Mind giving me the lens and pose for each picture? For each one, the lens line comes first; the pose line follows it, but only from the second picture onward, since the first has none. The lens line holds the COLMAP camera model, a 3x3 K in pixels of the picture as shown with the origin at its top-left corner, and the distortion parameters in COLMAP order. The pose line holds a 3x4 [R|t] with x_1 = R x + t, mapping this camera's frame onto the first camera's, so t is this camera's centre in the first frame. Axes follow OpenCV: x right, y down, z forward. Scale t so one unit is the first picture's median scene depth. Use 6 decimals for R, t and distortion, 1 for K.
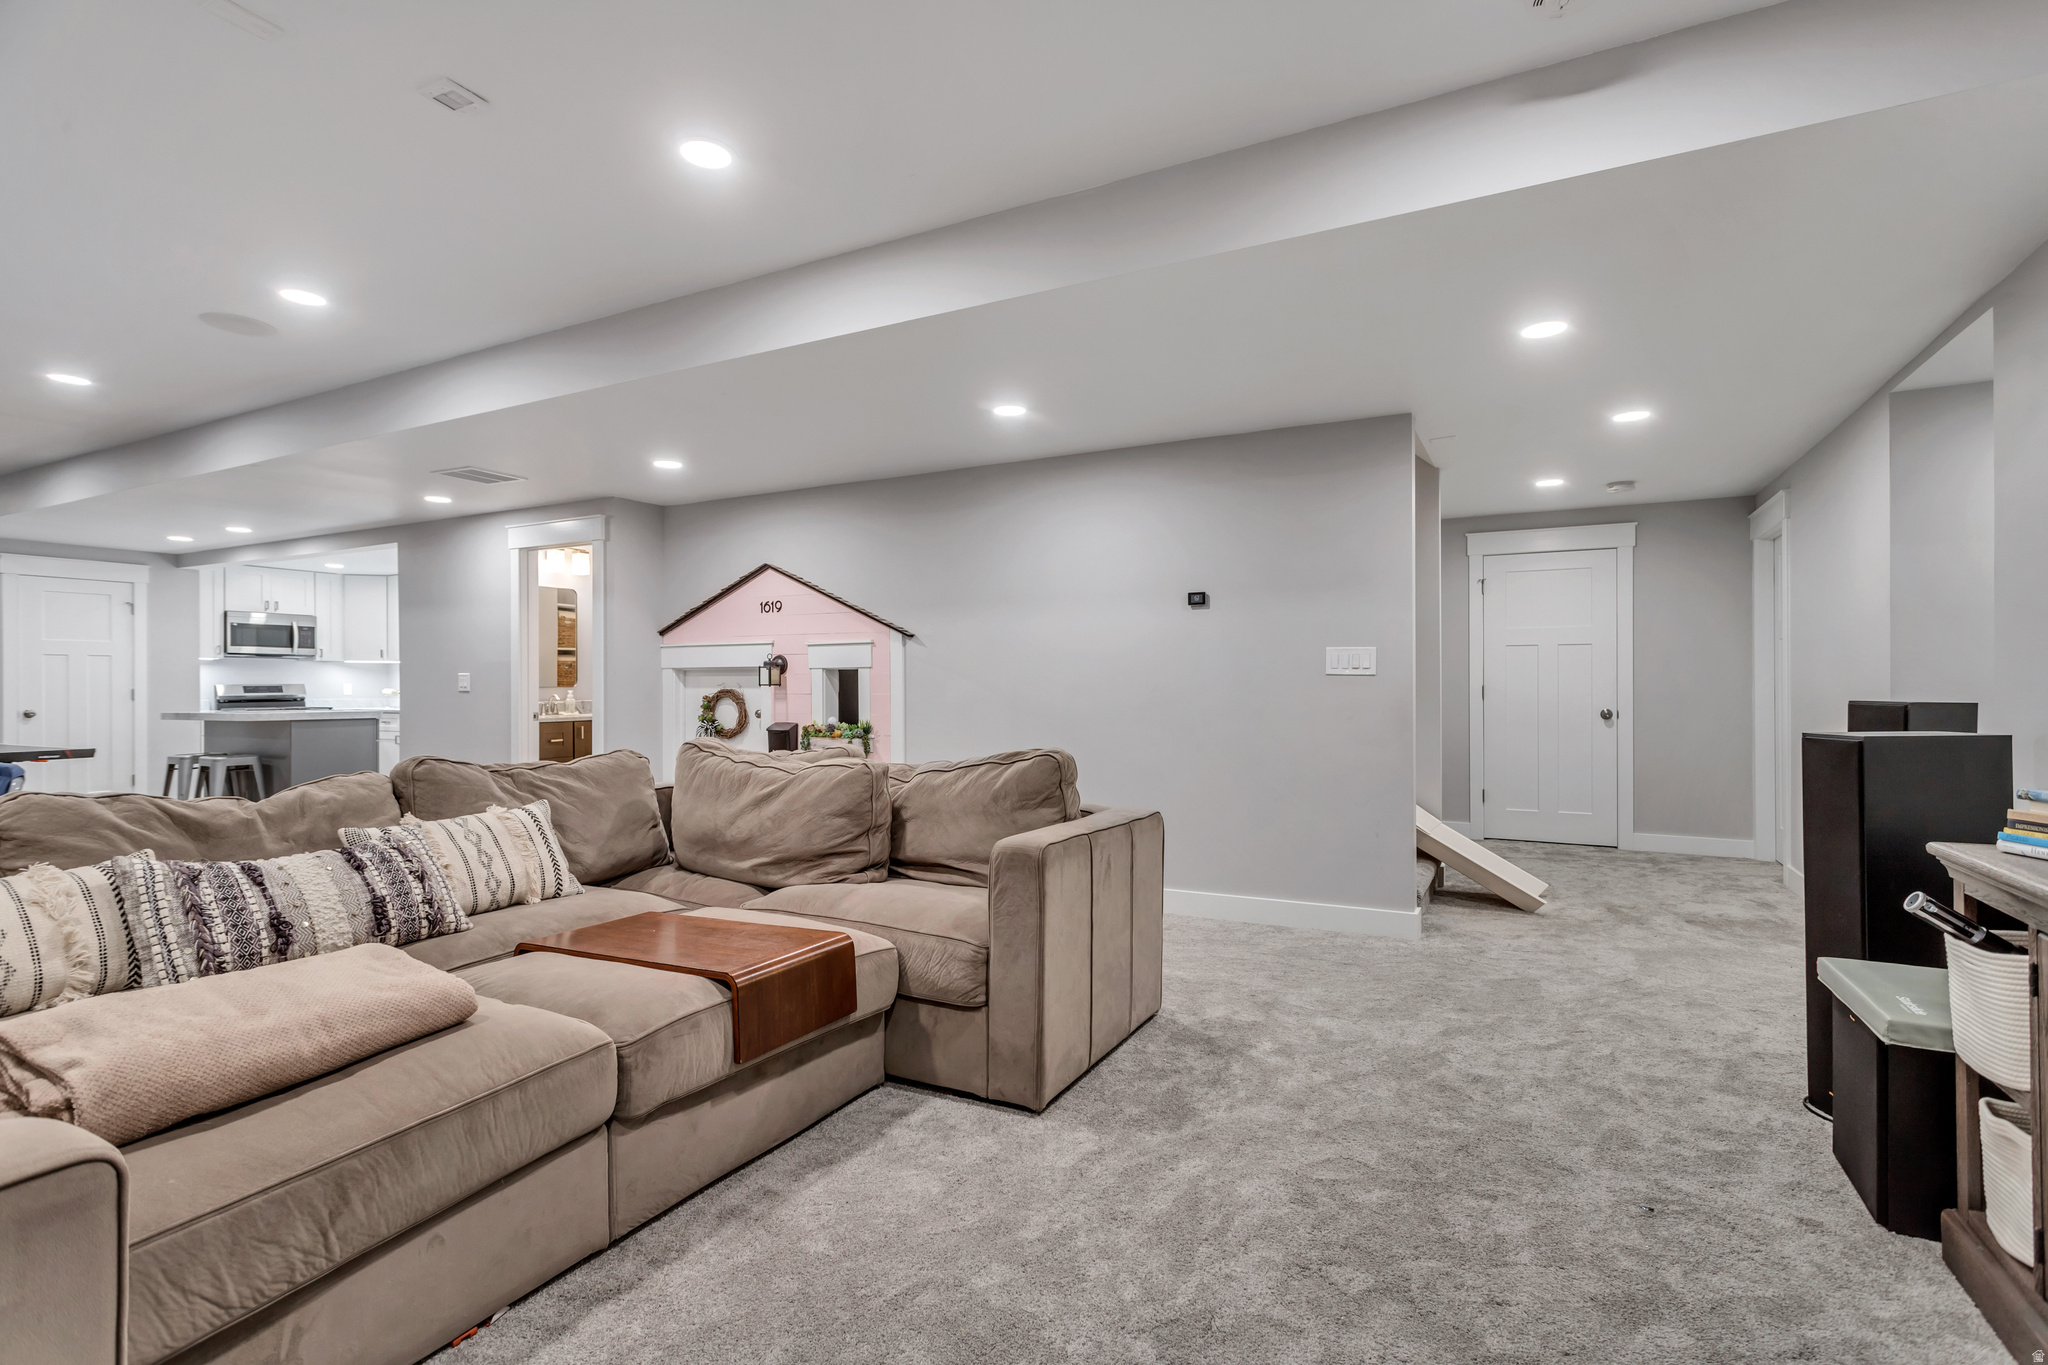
lens RADIAL K [[953.8, 0, 1024.0], [0, 953.8, 682.5], [0, 0, 1]] dist [0.000618, 0.000193]
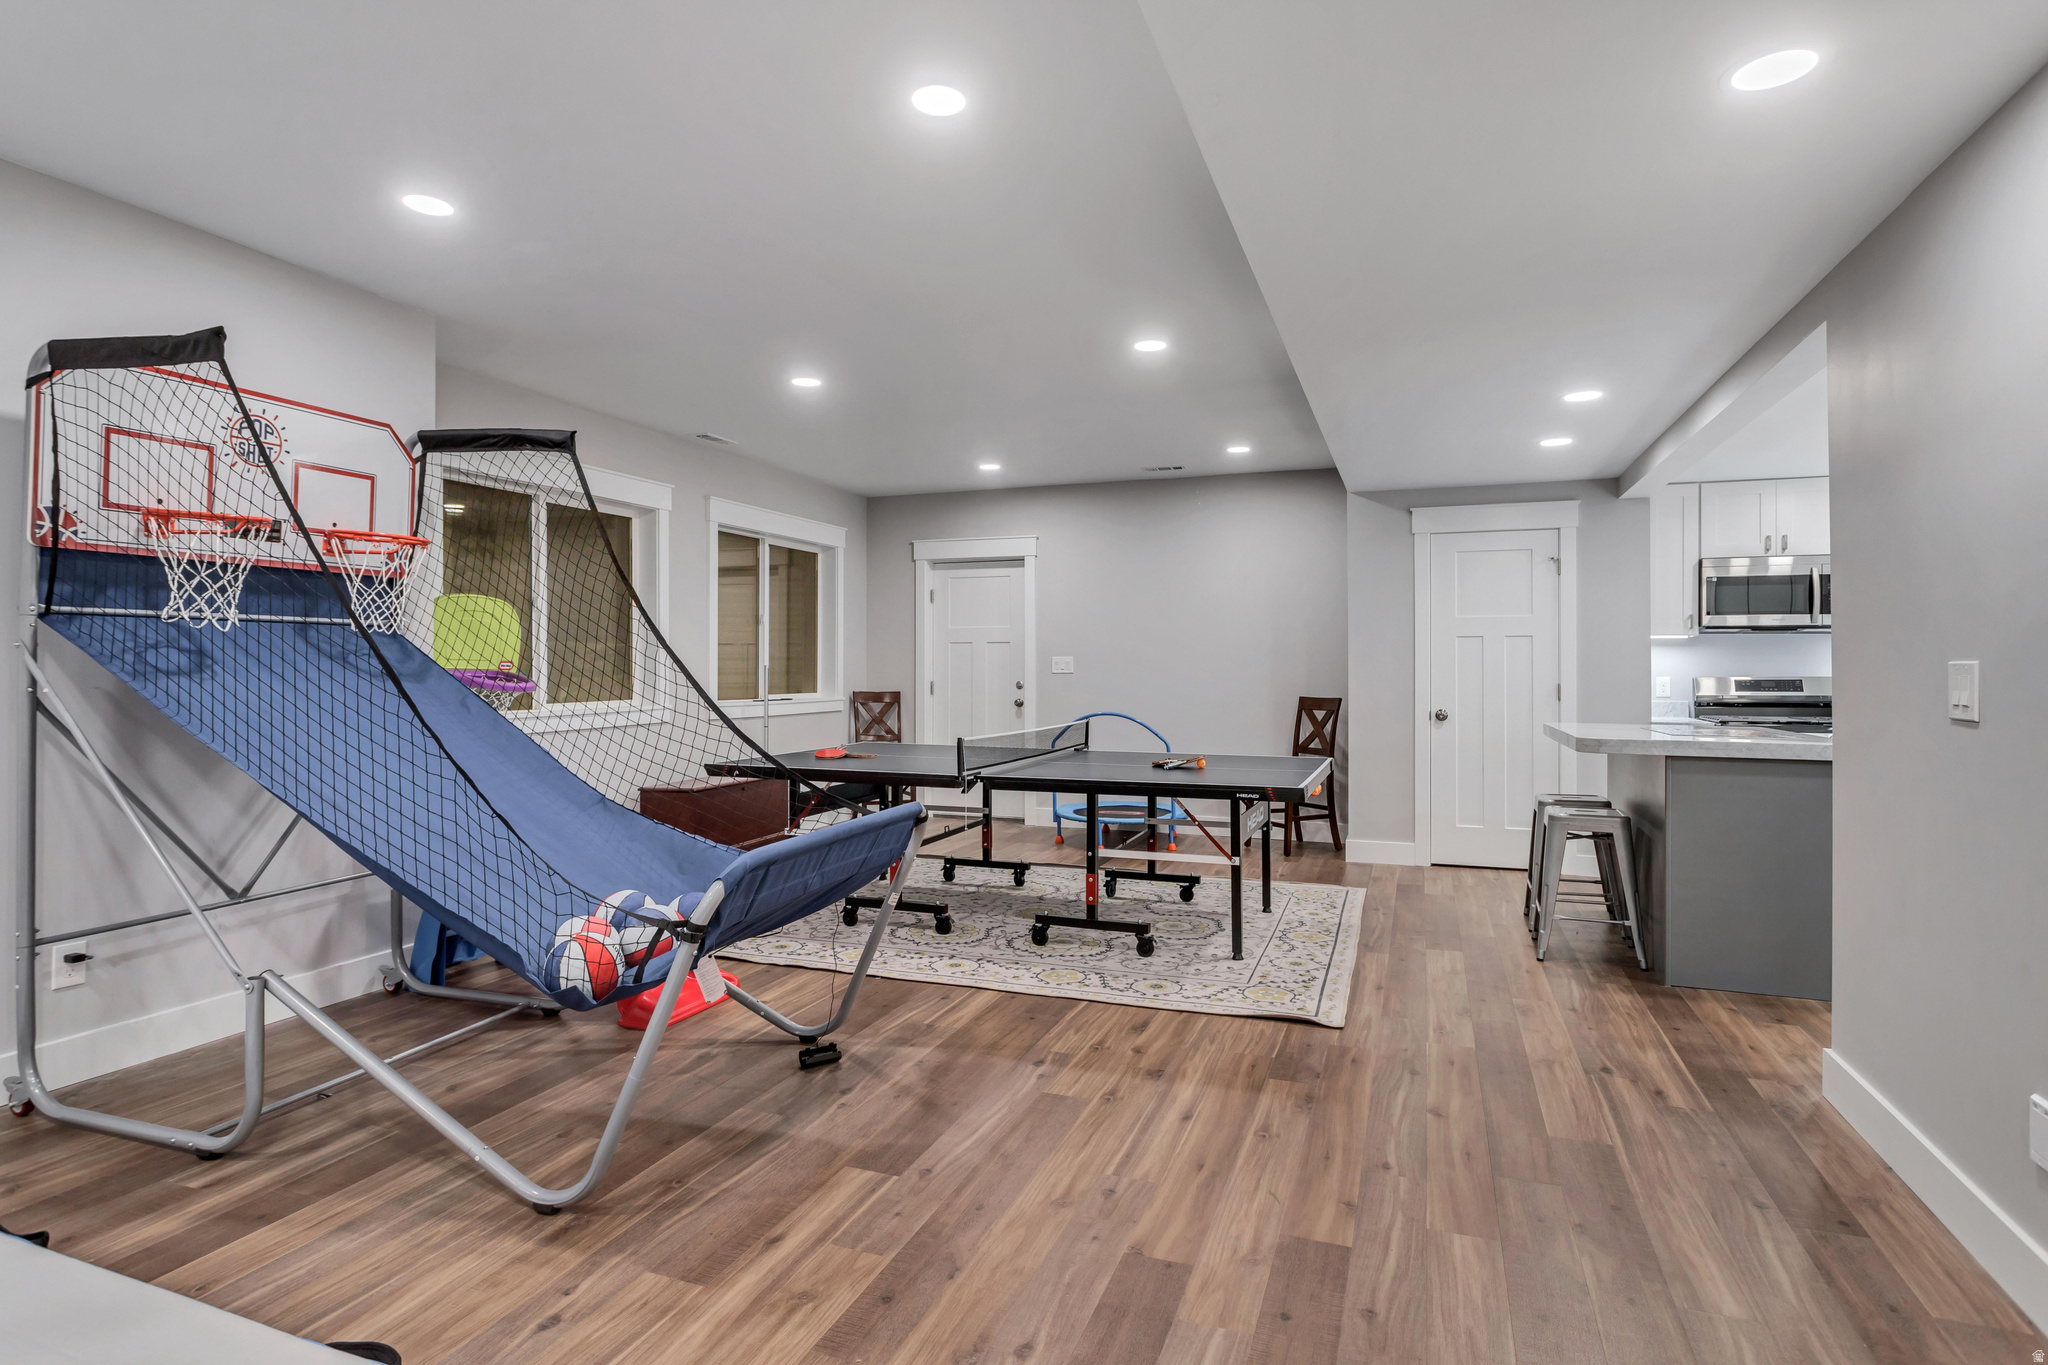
lens RADIAL K [[1059.0, 0, 1027.5], [0, 1059.0, 660.4], [0, 0, 1]] dist [-0.000663, 0.000373]
pose [[0.129213, -0.004868, -0.991605, -0.317278], [0.000951, 0.999988, -0.004786, -0.009134], [0.991616, -0.000325, 0.129216, 0.716031]]
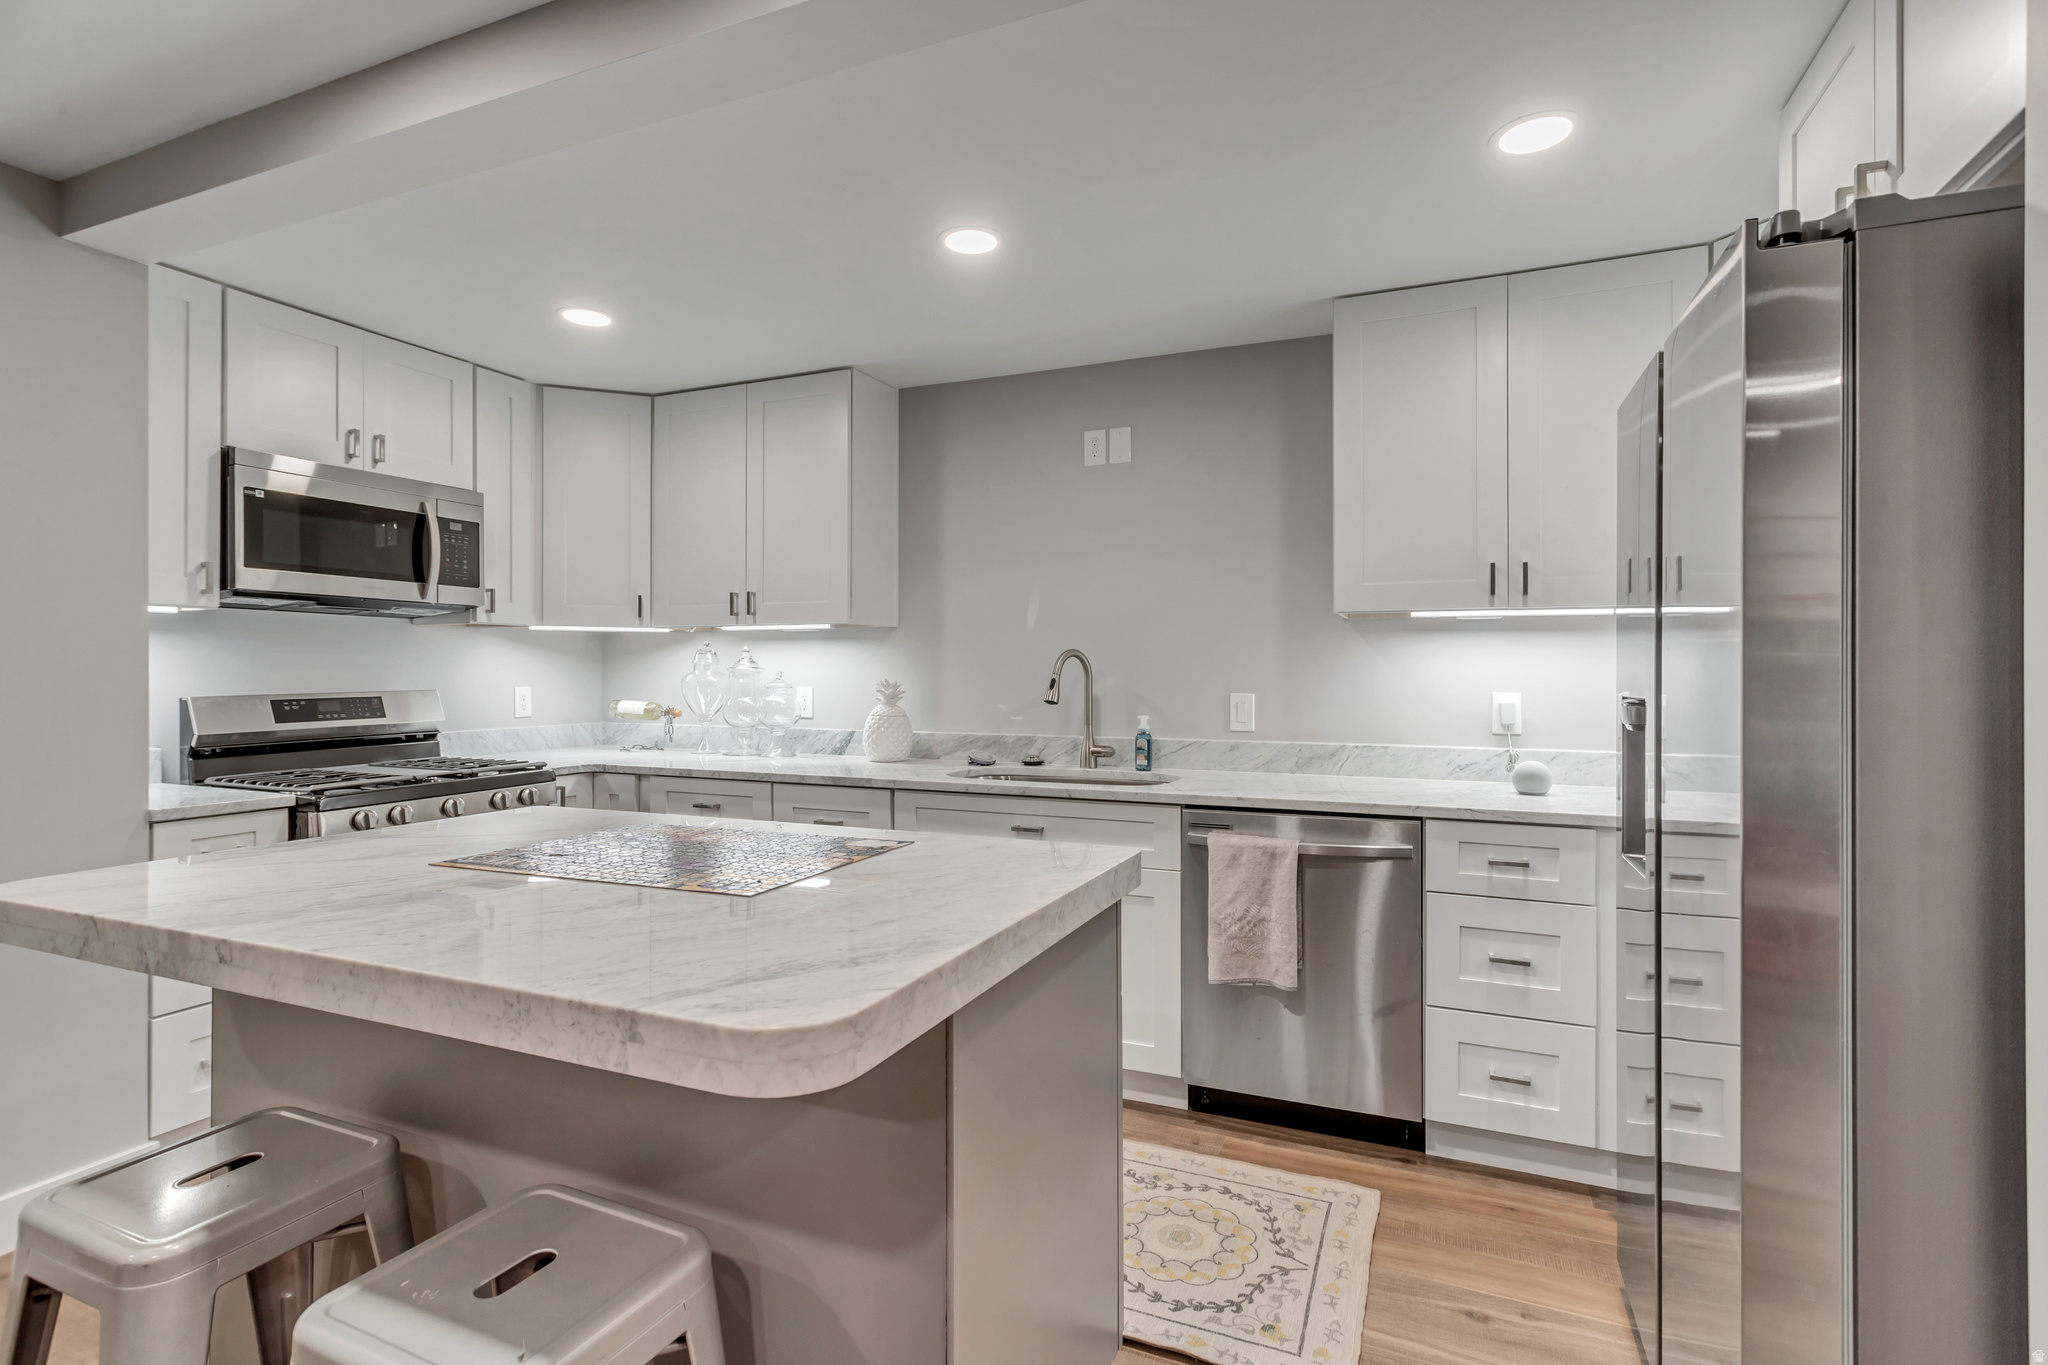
lens RADIAL K [[970.5, 0, 1024.1], [0, 970.5, 665.4], [0, 0, 1]] dist [0.004022, 0.000034]
pose [[0.997222, 0.001910, 0.074464, -0.921910], [-0.001783, 0.999997, -0.001779, -0.011762], [-0.074467, 0.001641, 0.997222, 1.025886]]
